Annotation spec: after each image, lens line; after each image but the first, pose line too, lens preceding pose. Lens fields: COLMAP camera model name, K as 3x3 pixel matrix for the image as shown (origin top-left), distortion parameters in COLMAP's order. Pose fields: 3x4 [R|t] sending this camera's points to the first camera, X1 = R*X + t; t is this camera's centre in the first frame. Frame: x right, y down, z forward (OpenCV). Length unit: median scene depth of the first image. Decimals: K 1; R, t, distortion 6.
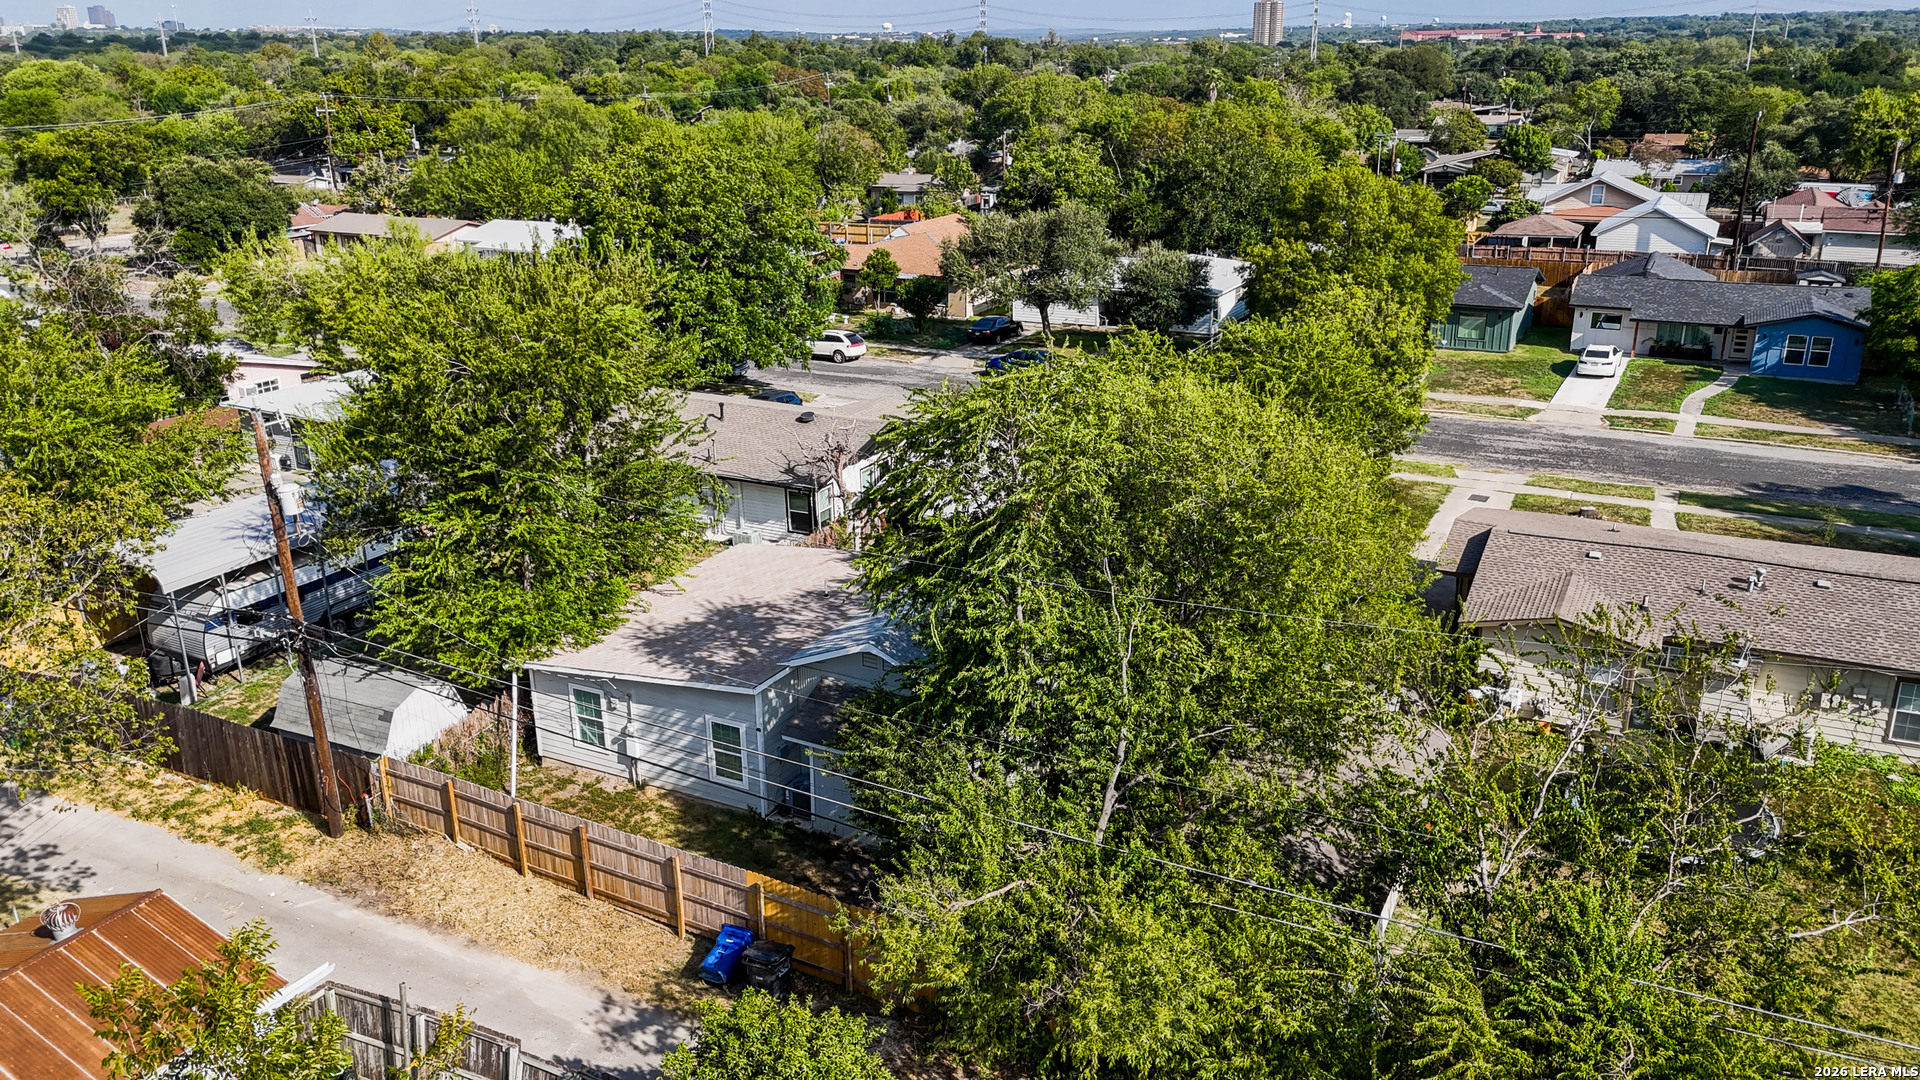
lens RADIAL K [[1413.9, 0, 967.5], [0, 1413.9, 543.0], [0, 0, 1]] dist [0.064974, -0.063510]
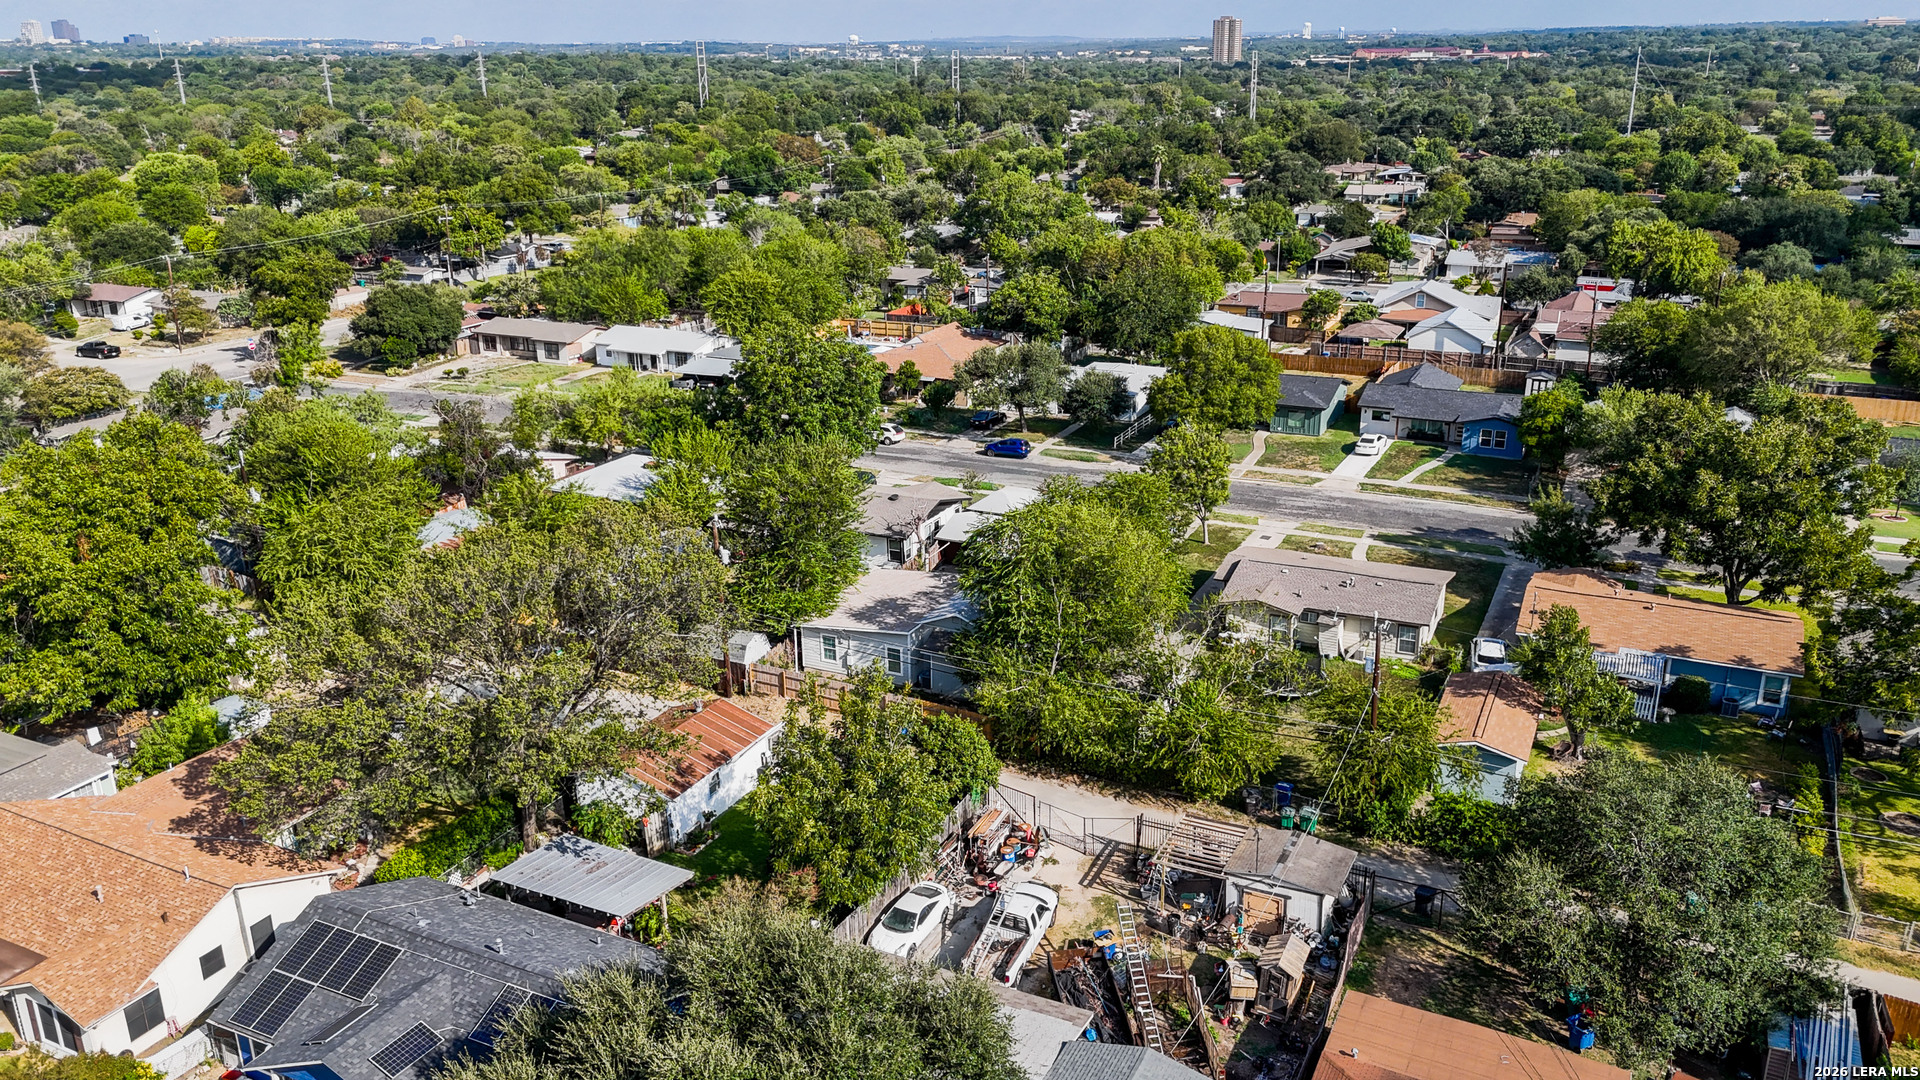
lens RADIAL K [[1413.9, 0, 967.5], [0, 1413.9, 543.0], [0, 0, 1]] dist [0.064974, -0.063510]
pose [[0.999726, -0.009755, 0.021269, -0.041660], [0.009836, 0.999945, -0.003703, -0.015944], [-0.021231, 0.003911, 0.999767, -0.583043]]
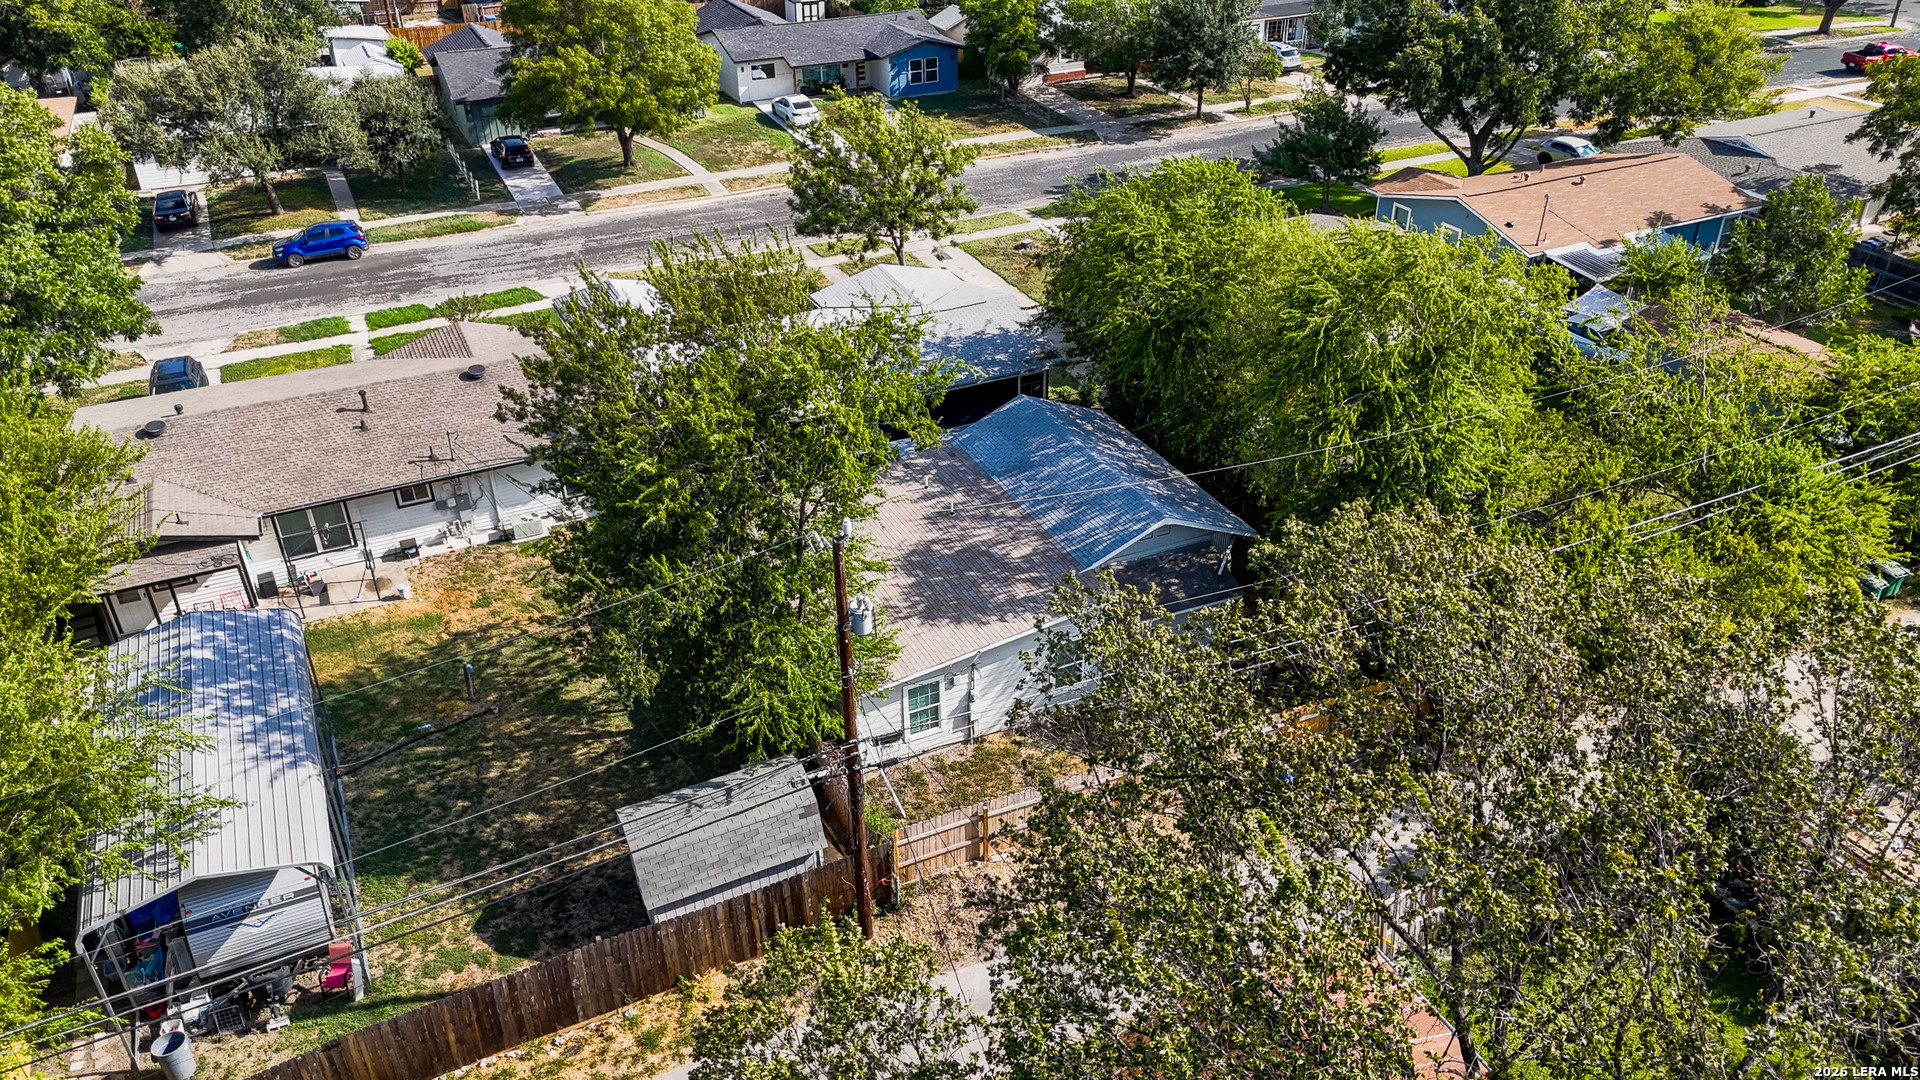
lens RADIAL K [[1432.9, 0, 960.0], [0, 1432.9, 540.0], [0, 0, 1]] dist [0.052486, -0.047853]
pose [[0.603932, -0.404917, 0.686519, -0.410939], [0.265030, 0.914349, 0.306146, -0.132050], [-0.751682, -0.002943, 0.659520, 0.144076]]
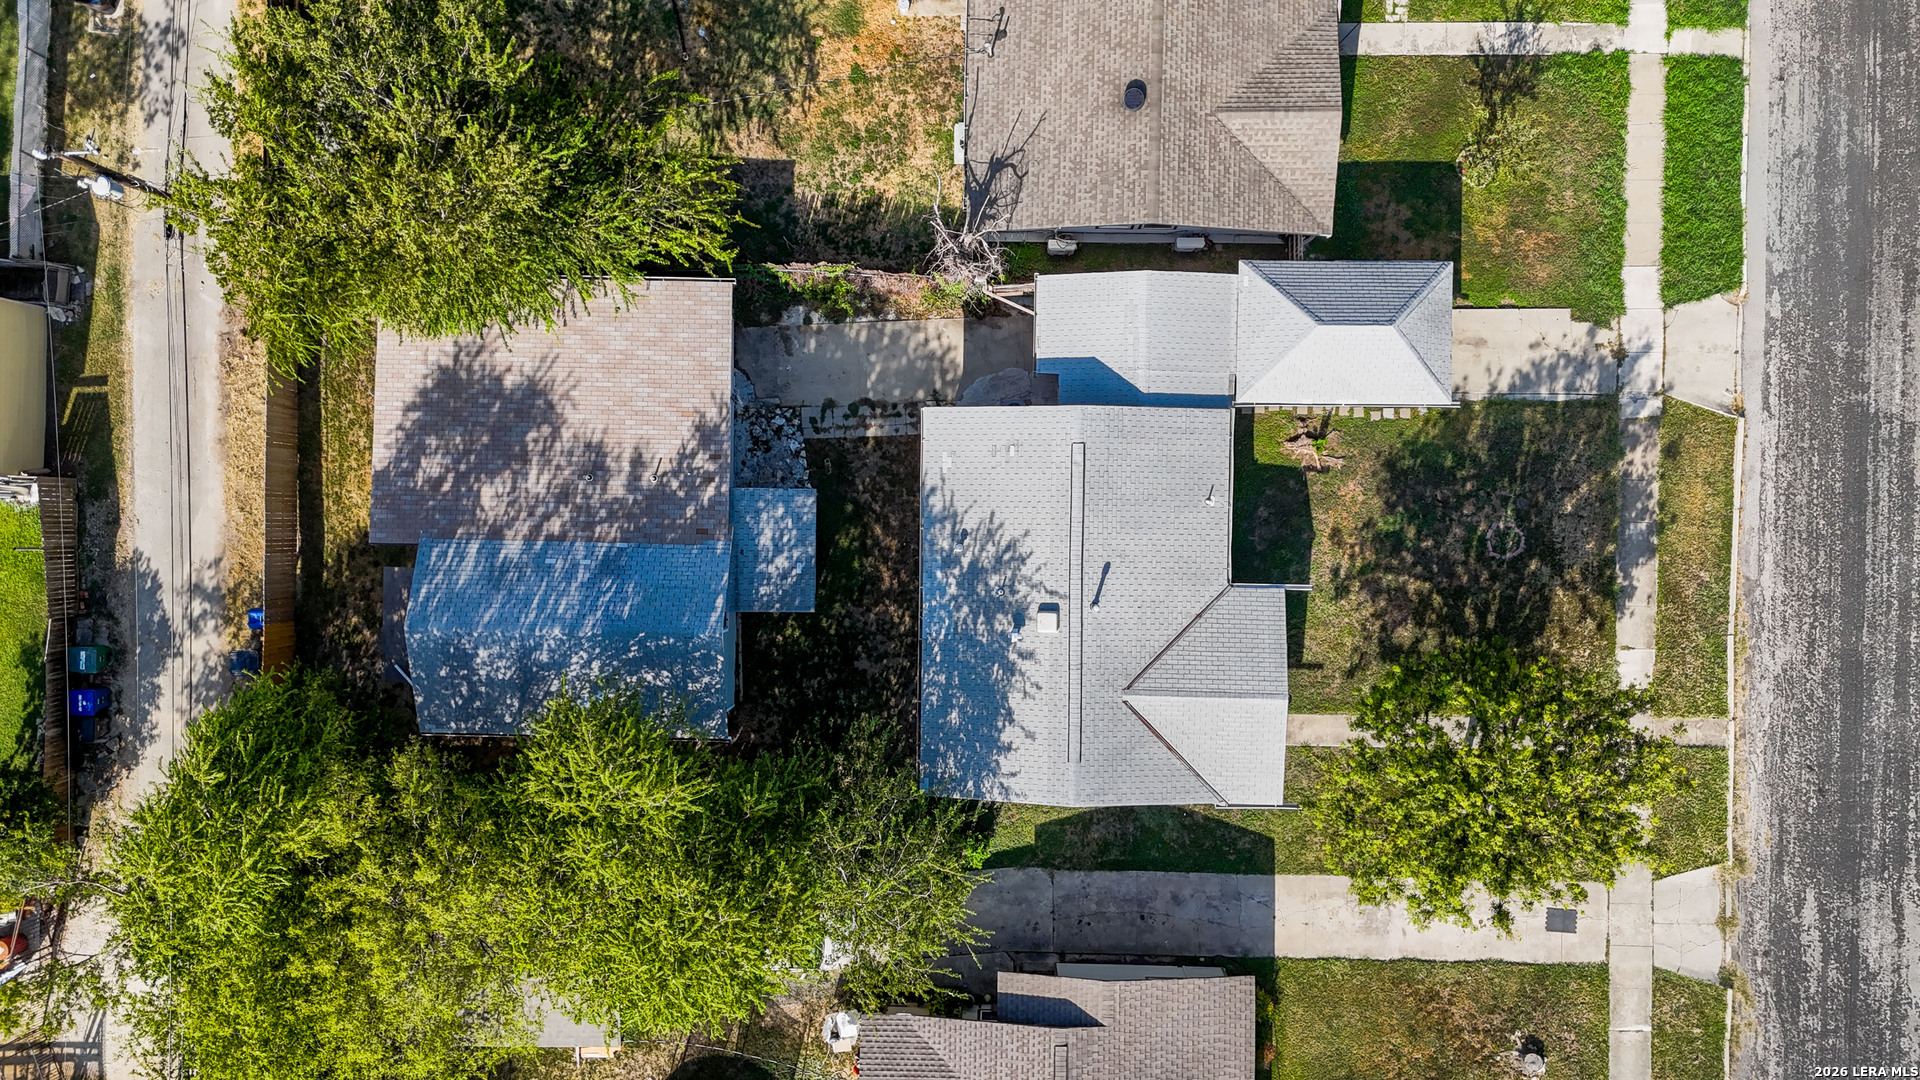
lens RADIAL K [[1413.9, 0, 967.5], [0, 1413.9, 543.0], [0, 0, 1]] dist [0.064974, -0.063510]
pose [[0.450630, 0.892694, -0.005514, 0.034832], [-0.276845, 0.145617, 0.949817, -0.501633], [0.848699, -0.426490, 0.312757, 0.434685]]
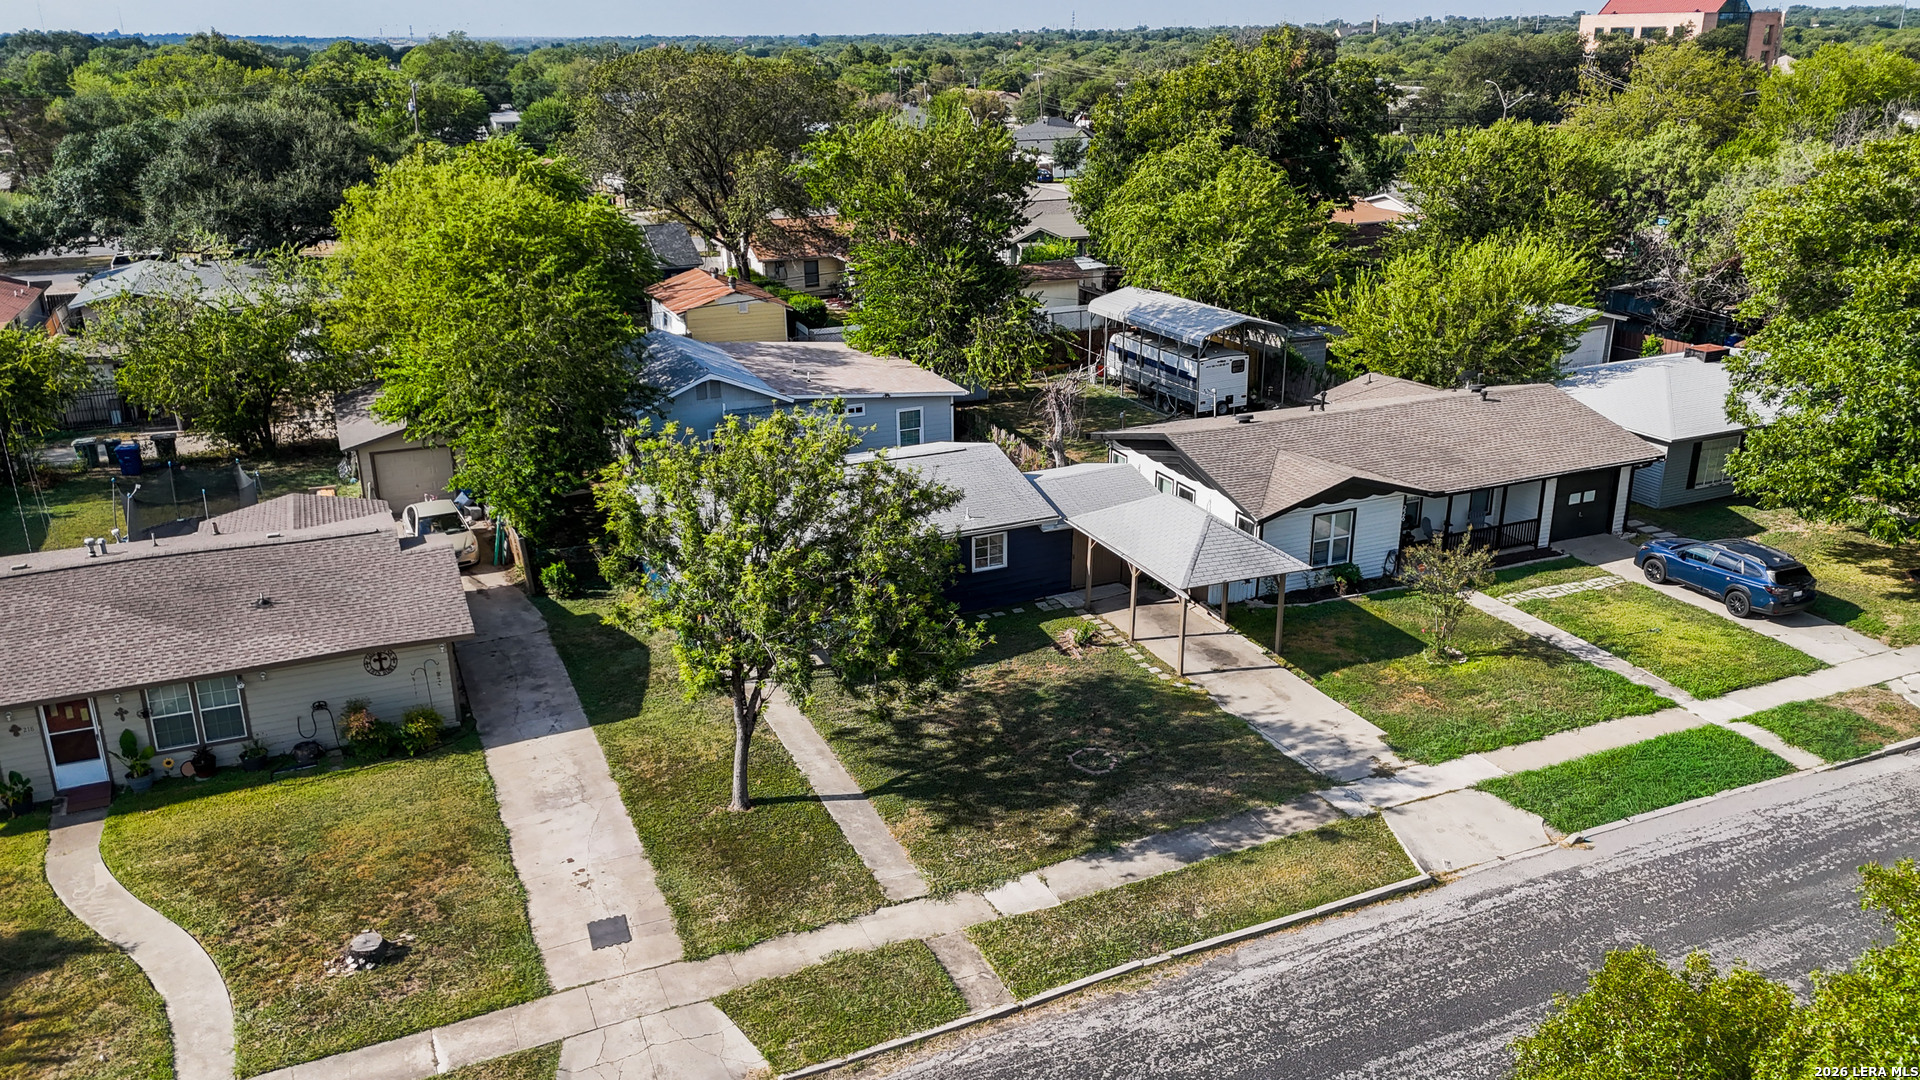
lens RADIAL K [[1413.9, 0, 967.5], [0, 1413.9, 543.0], [0, 0, 1]] dist [0.064974, -0.063510]
pose [[-0.619433, 0.272036, -0.736409, 0.439210], [-0.252282, 0.819308, 0.514868, -0.295912], [0.743408, 0.504709, -0.438876, 0.907636]]
